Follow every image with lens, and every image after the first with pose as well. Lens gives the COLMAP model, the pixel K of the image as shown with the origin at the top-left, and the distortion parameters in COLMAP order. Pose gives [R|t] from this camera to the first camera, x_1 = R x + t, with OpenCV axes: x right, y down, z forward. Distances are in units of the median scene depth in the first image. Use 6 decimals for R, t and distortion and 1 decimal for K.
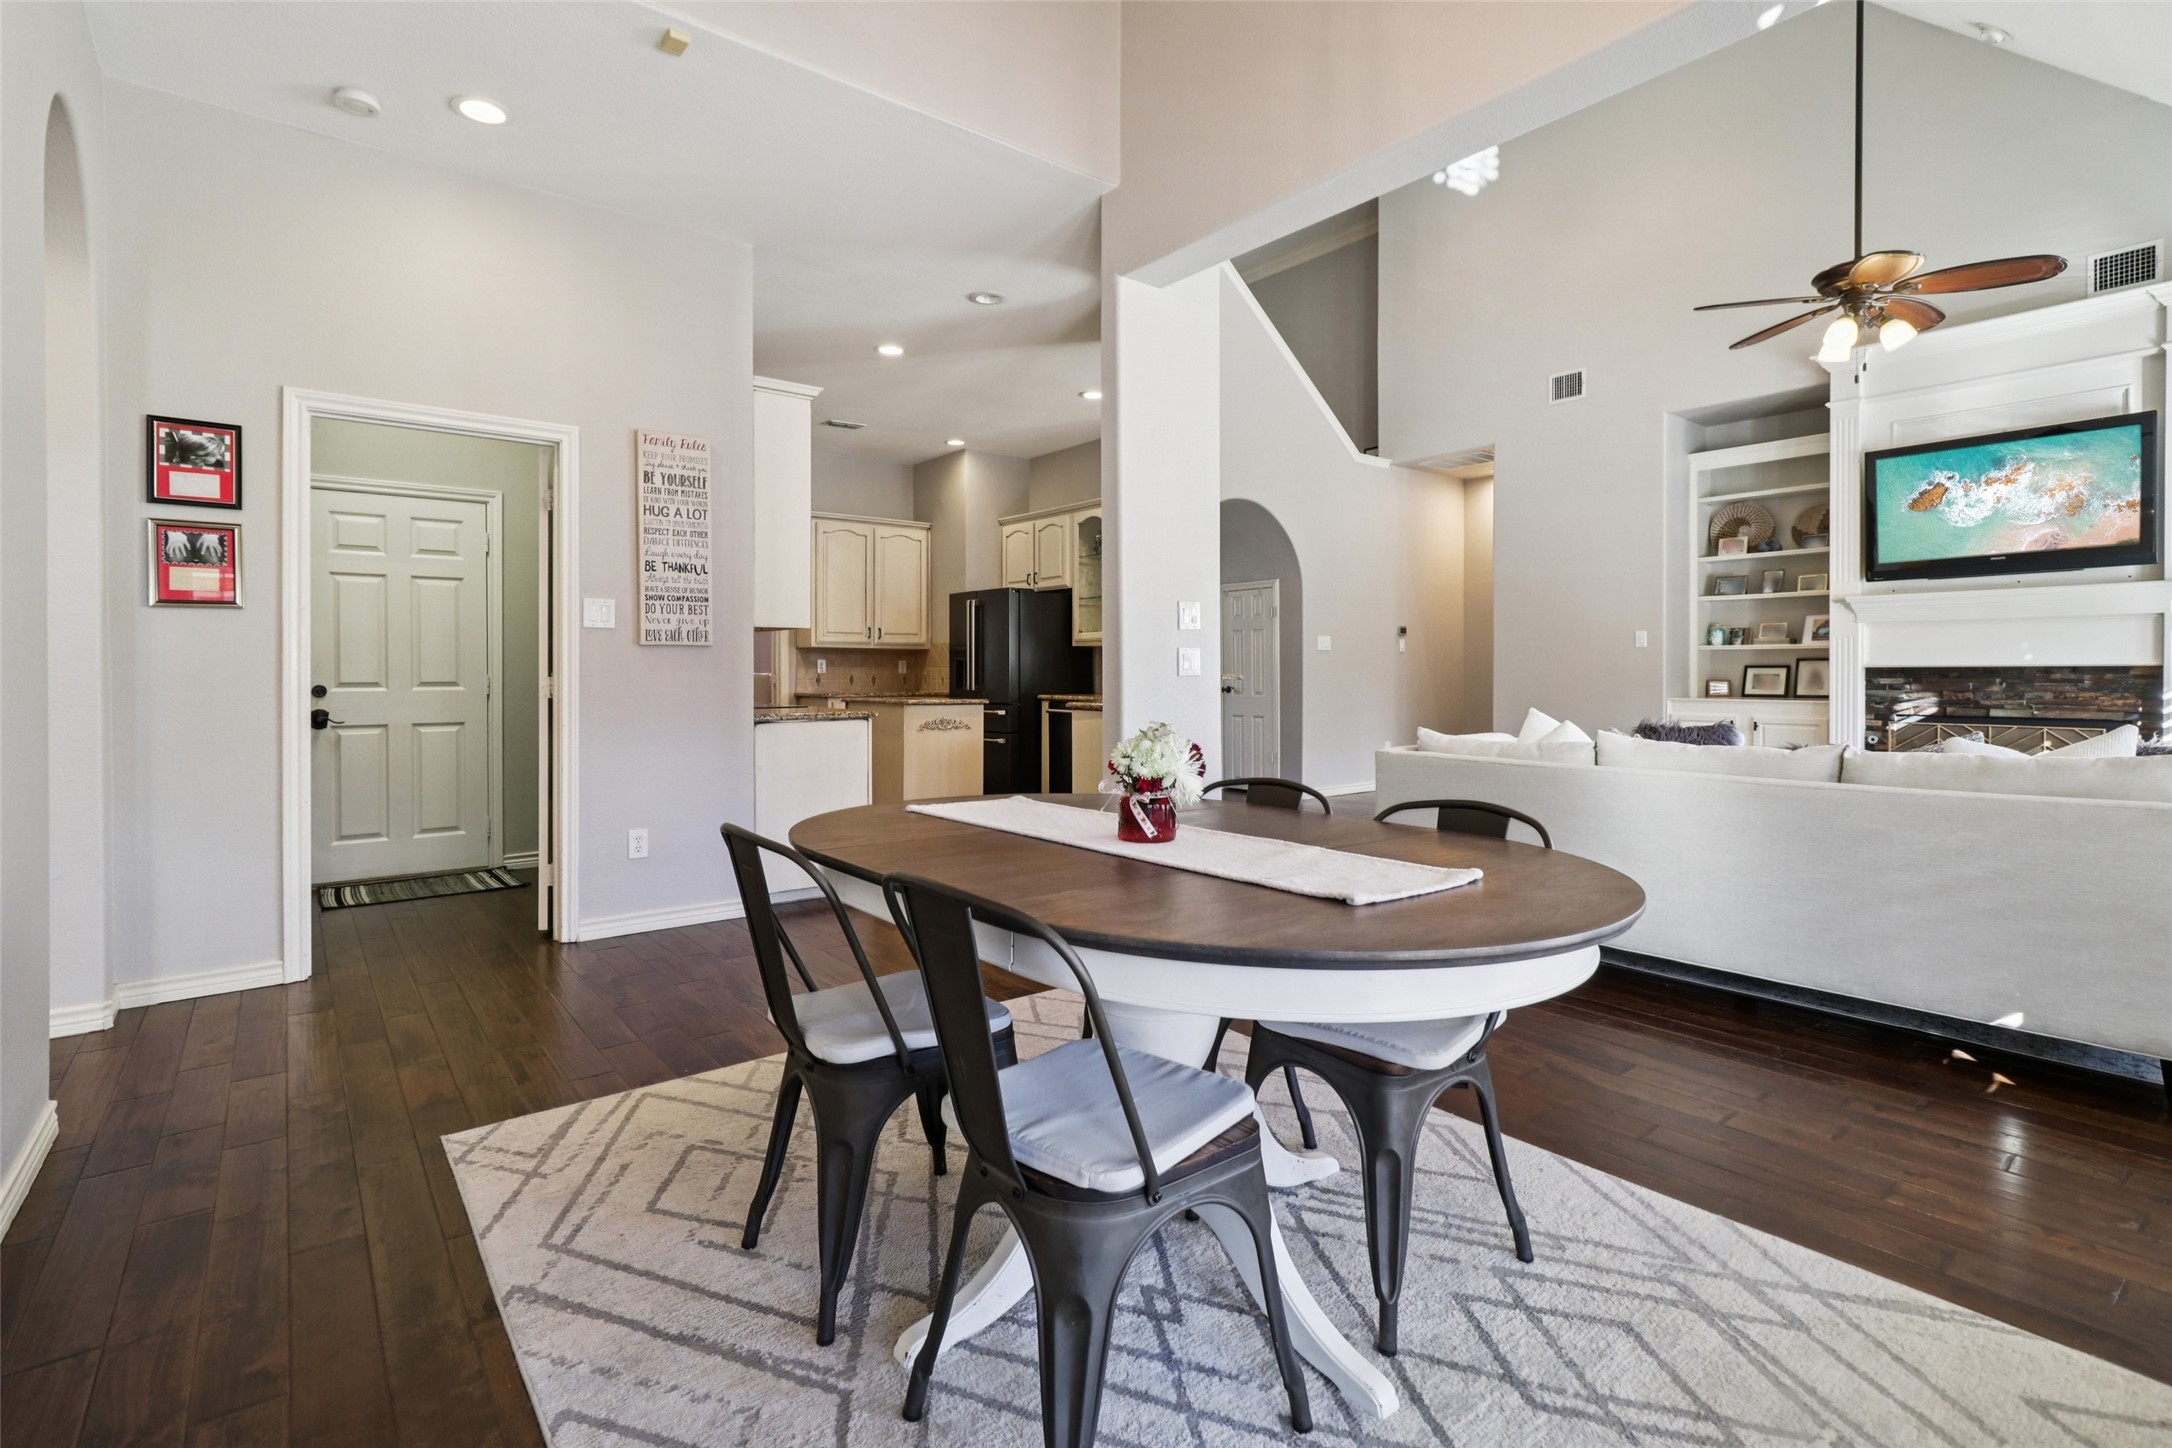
lens RADIAL K [[1022.9, 0, 1082.5], [0, 1022.9, 680.8], [0, 0, 1]] dist [0.002901, 0.000190]
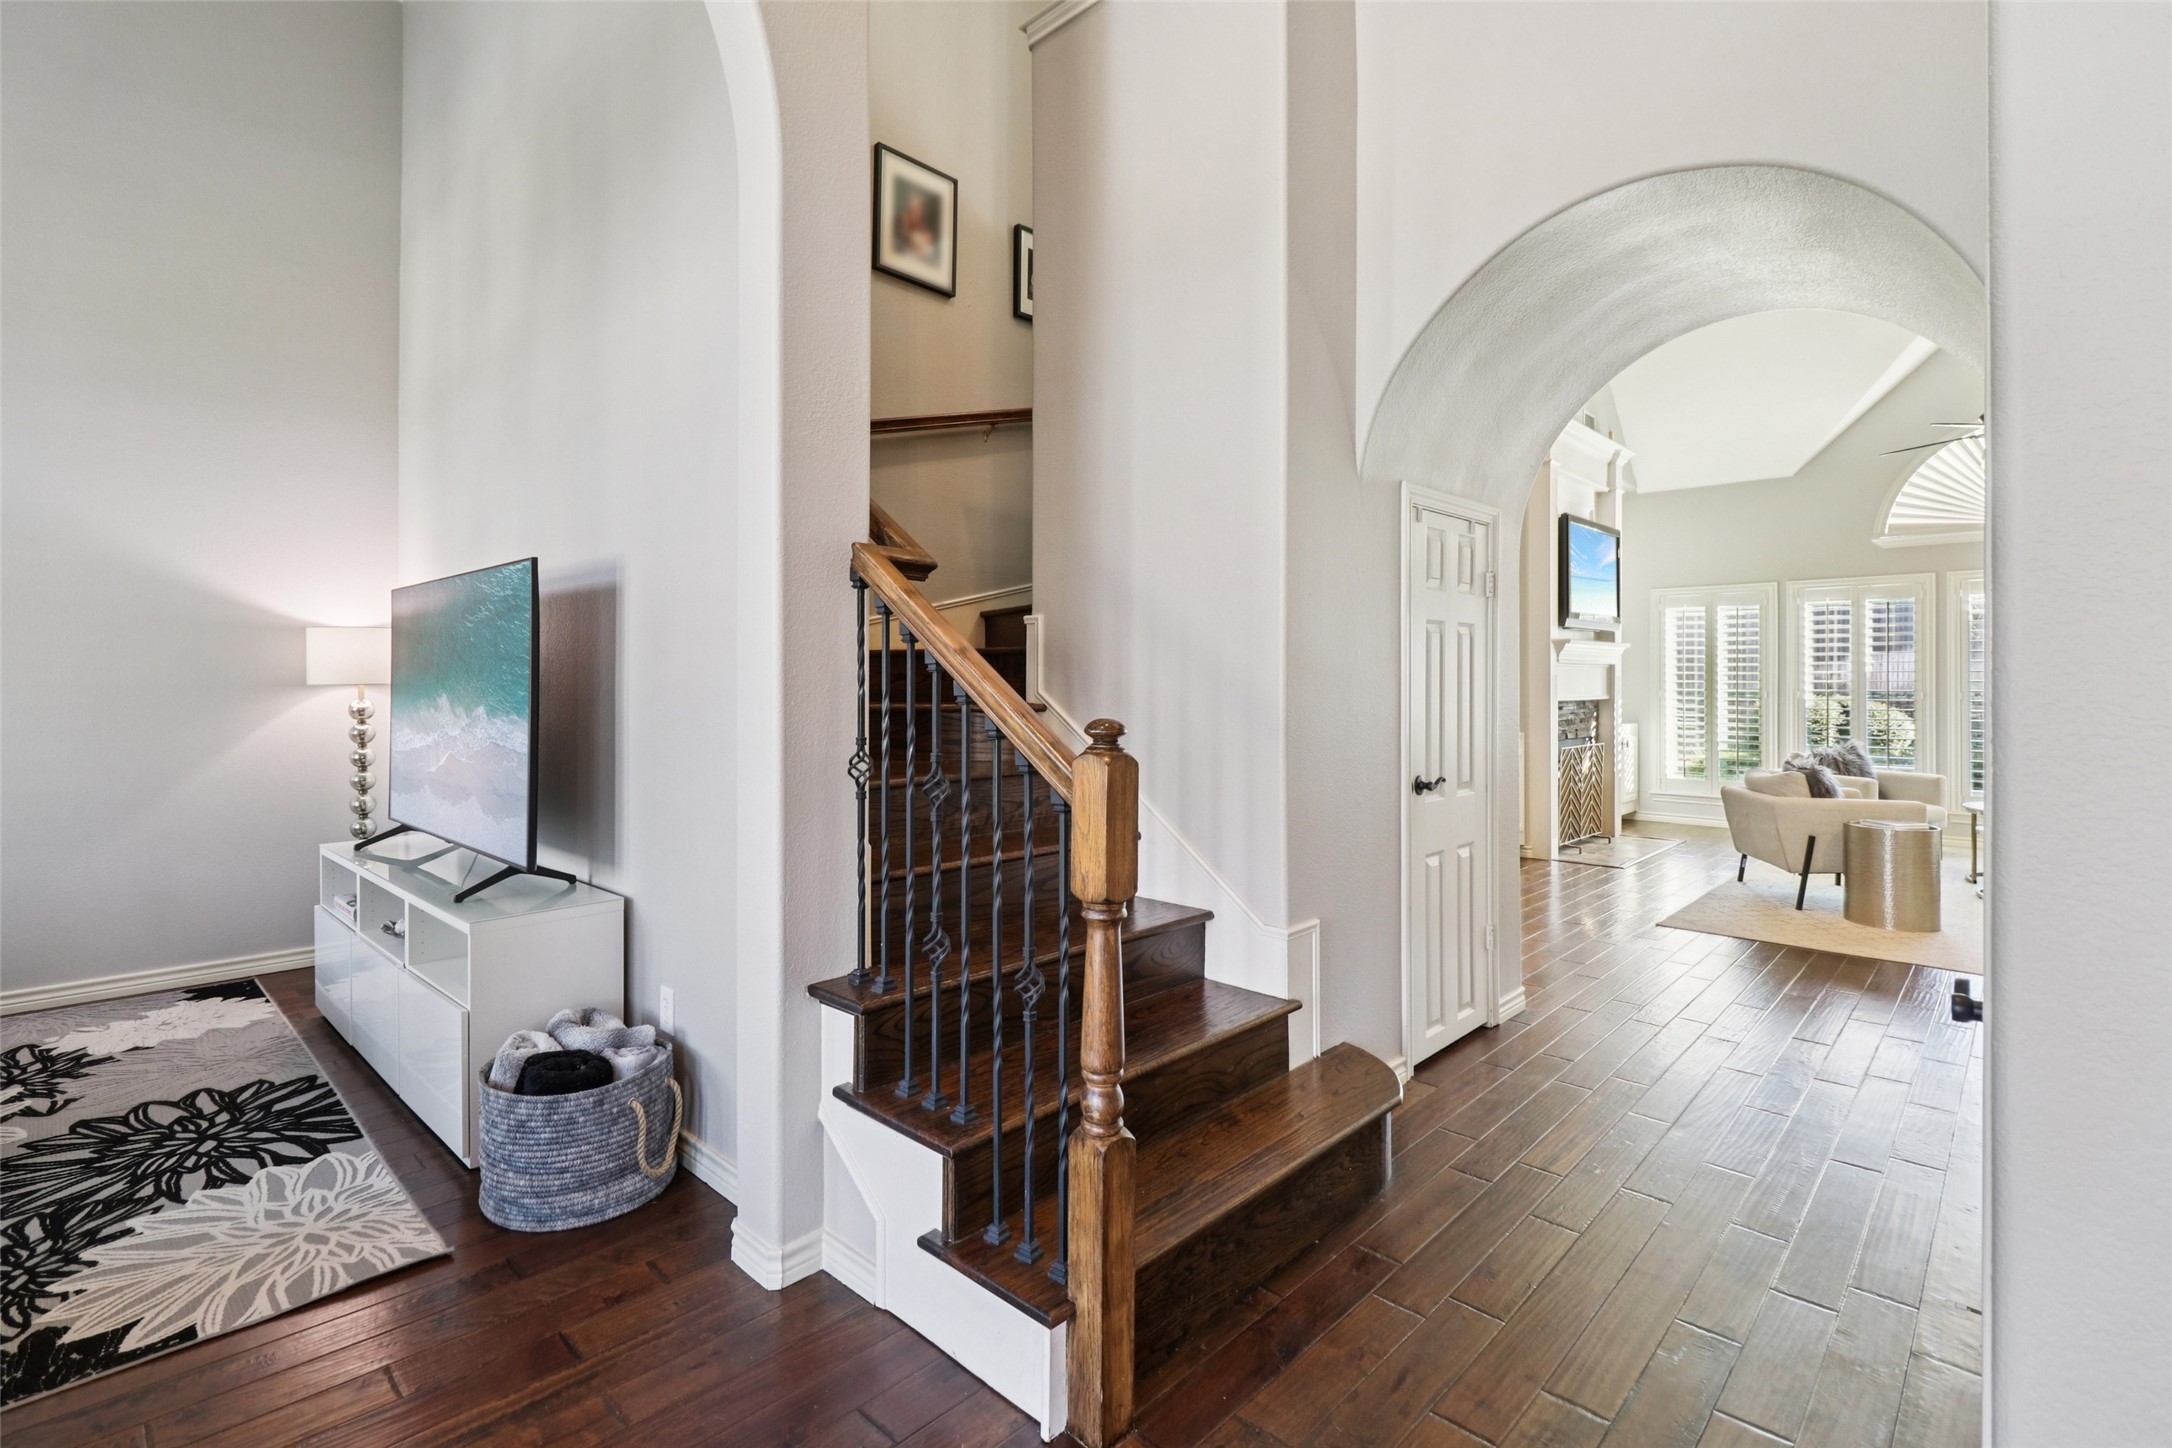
lens RADIAL K [[1003.2, 0, 1075.3], [0, 1003.2, 684.8], [0, 0, 1]] dist [-0.007932, -0.003208]
pose [[-0.140464, 0.000790, 0.990086, -0.215452], [0.010102, 0.999949, 0.000636, -0.031491], [-0.990034, 0.010091, -0.140465, 1.414917]]
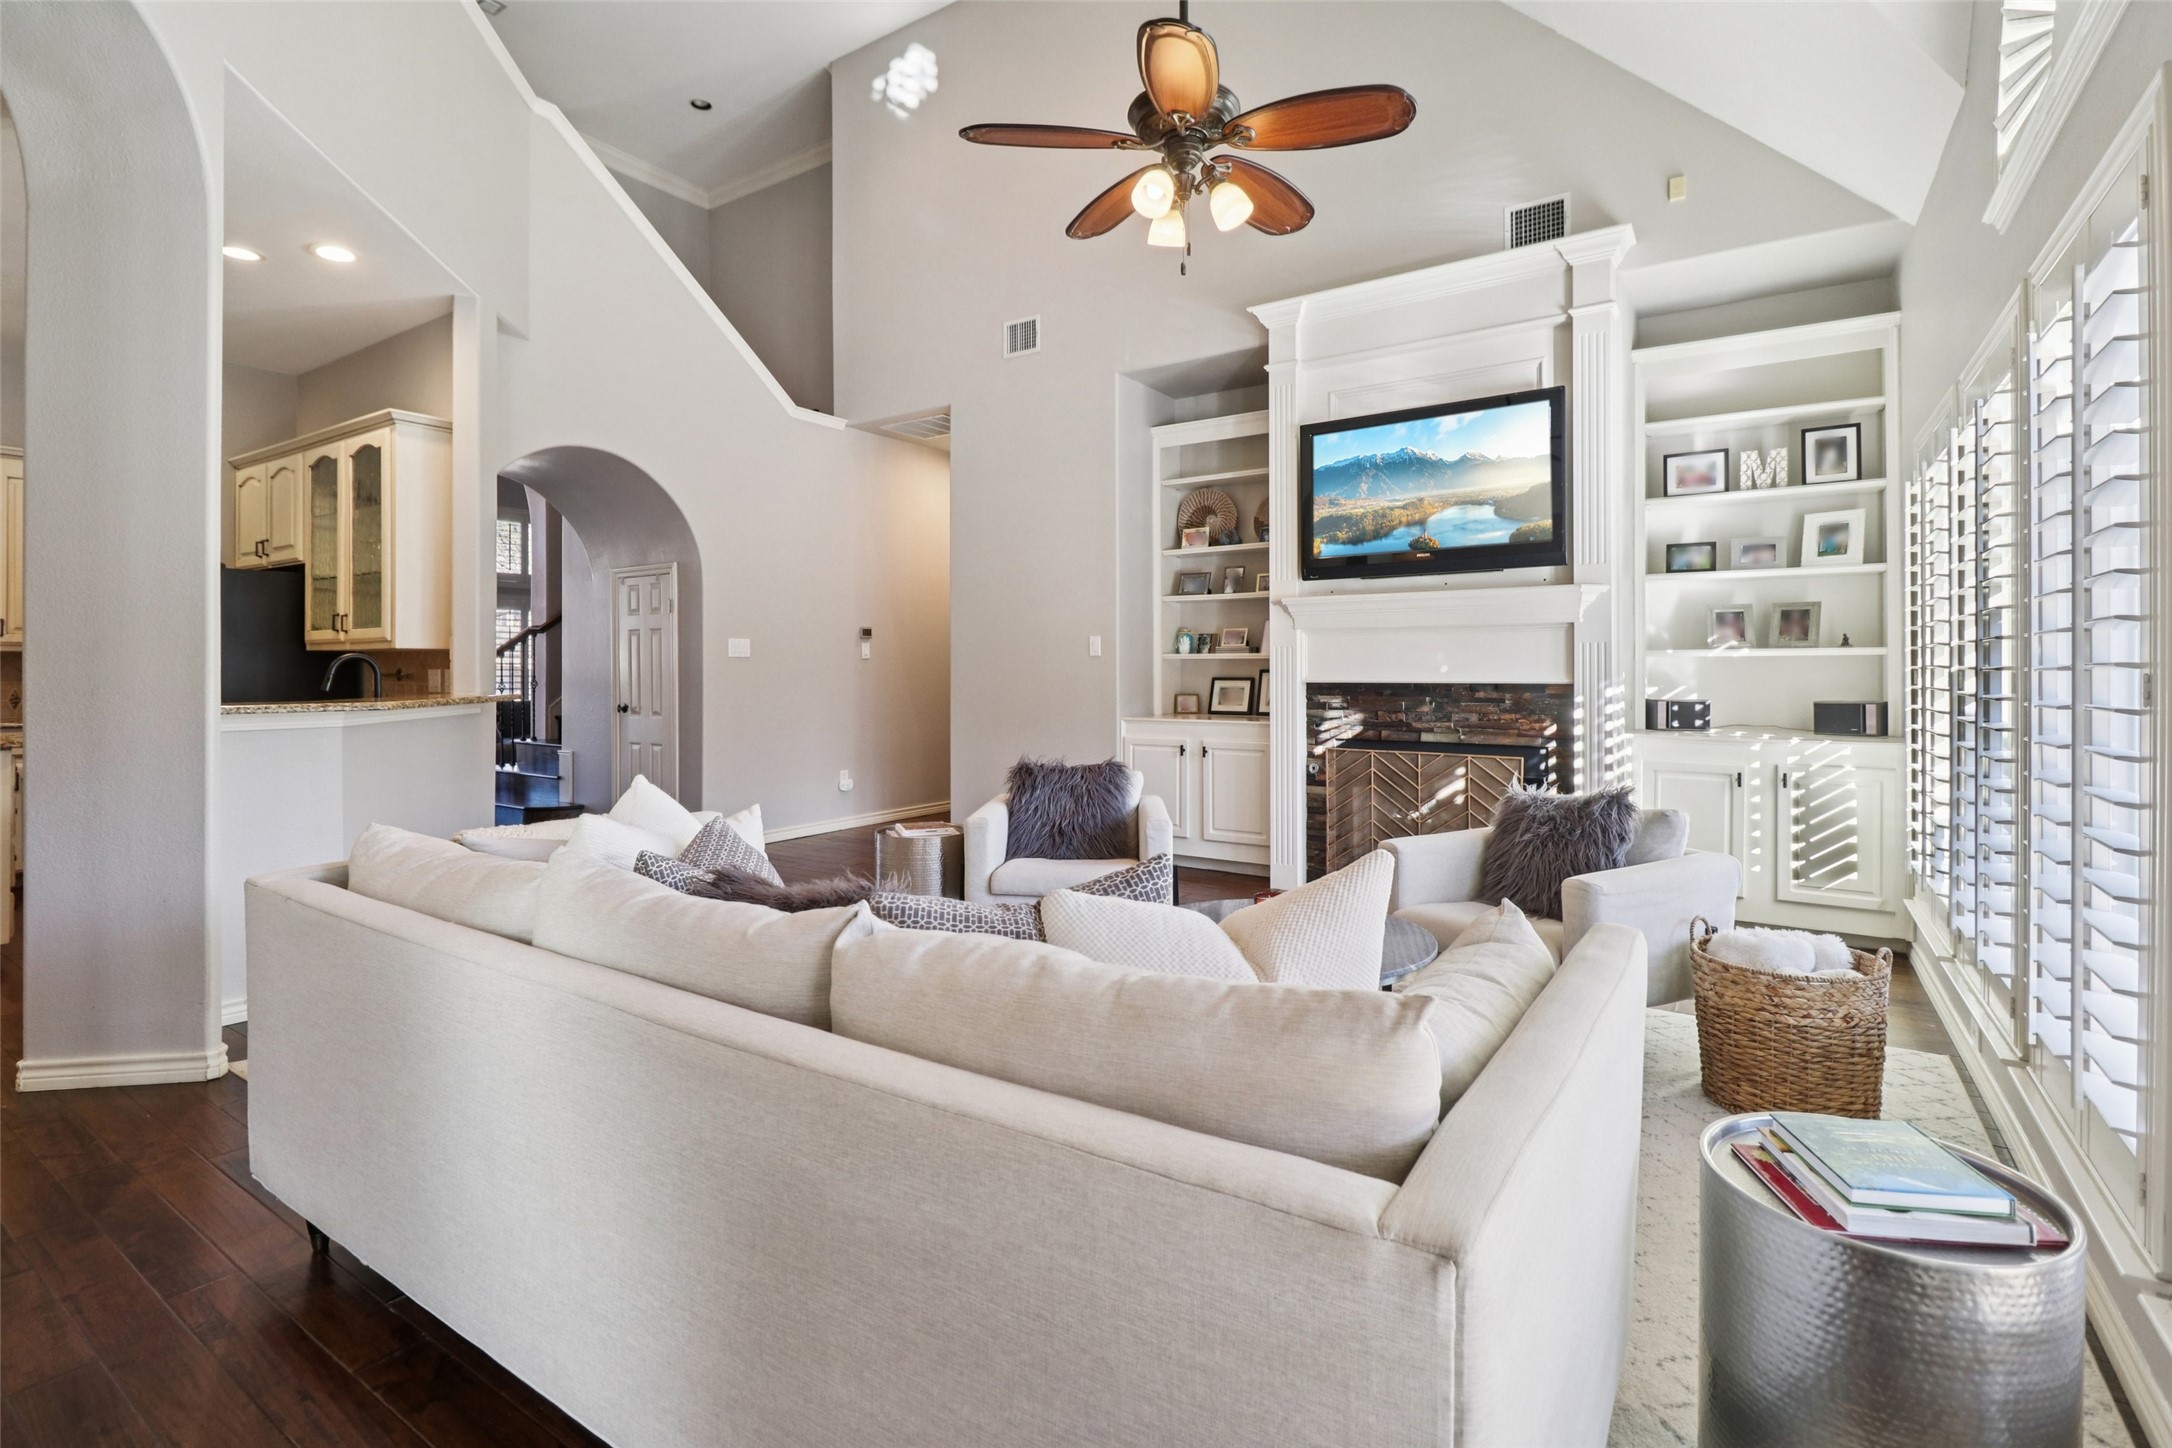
lens RADIAL K [[1008.4, 0, 1084.4], [0, 1008.4, 670.7], [0, 0, 1]] dist [0.000623, -0.007199]
pose [[0.951899, -0.000841, 0.306409, 0.287684], [0.003364, 0.999965, -0.007708, -0.014742], [-0.306392, 0.008368, 0.951869, 0.229142]]
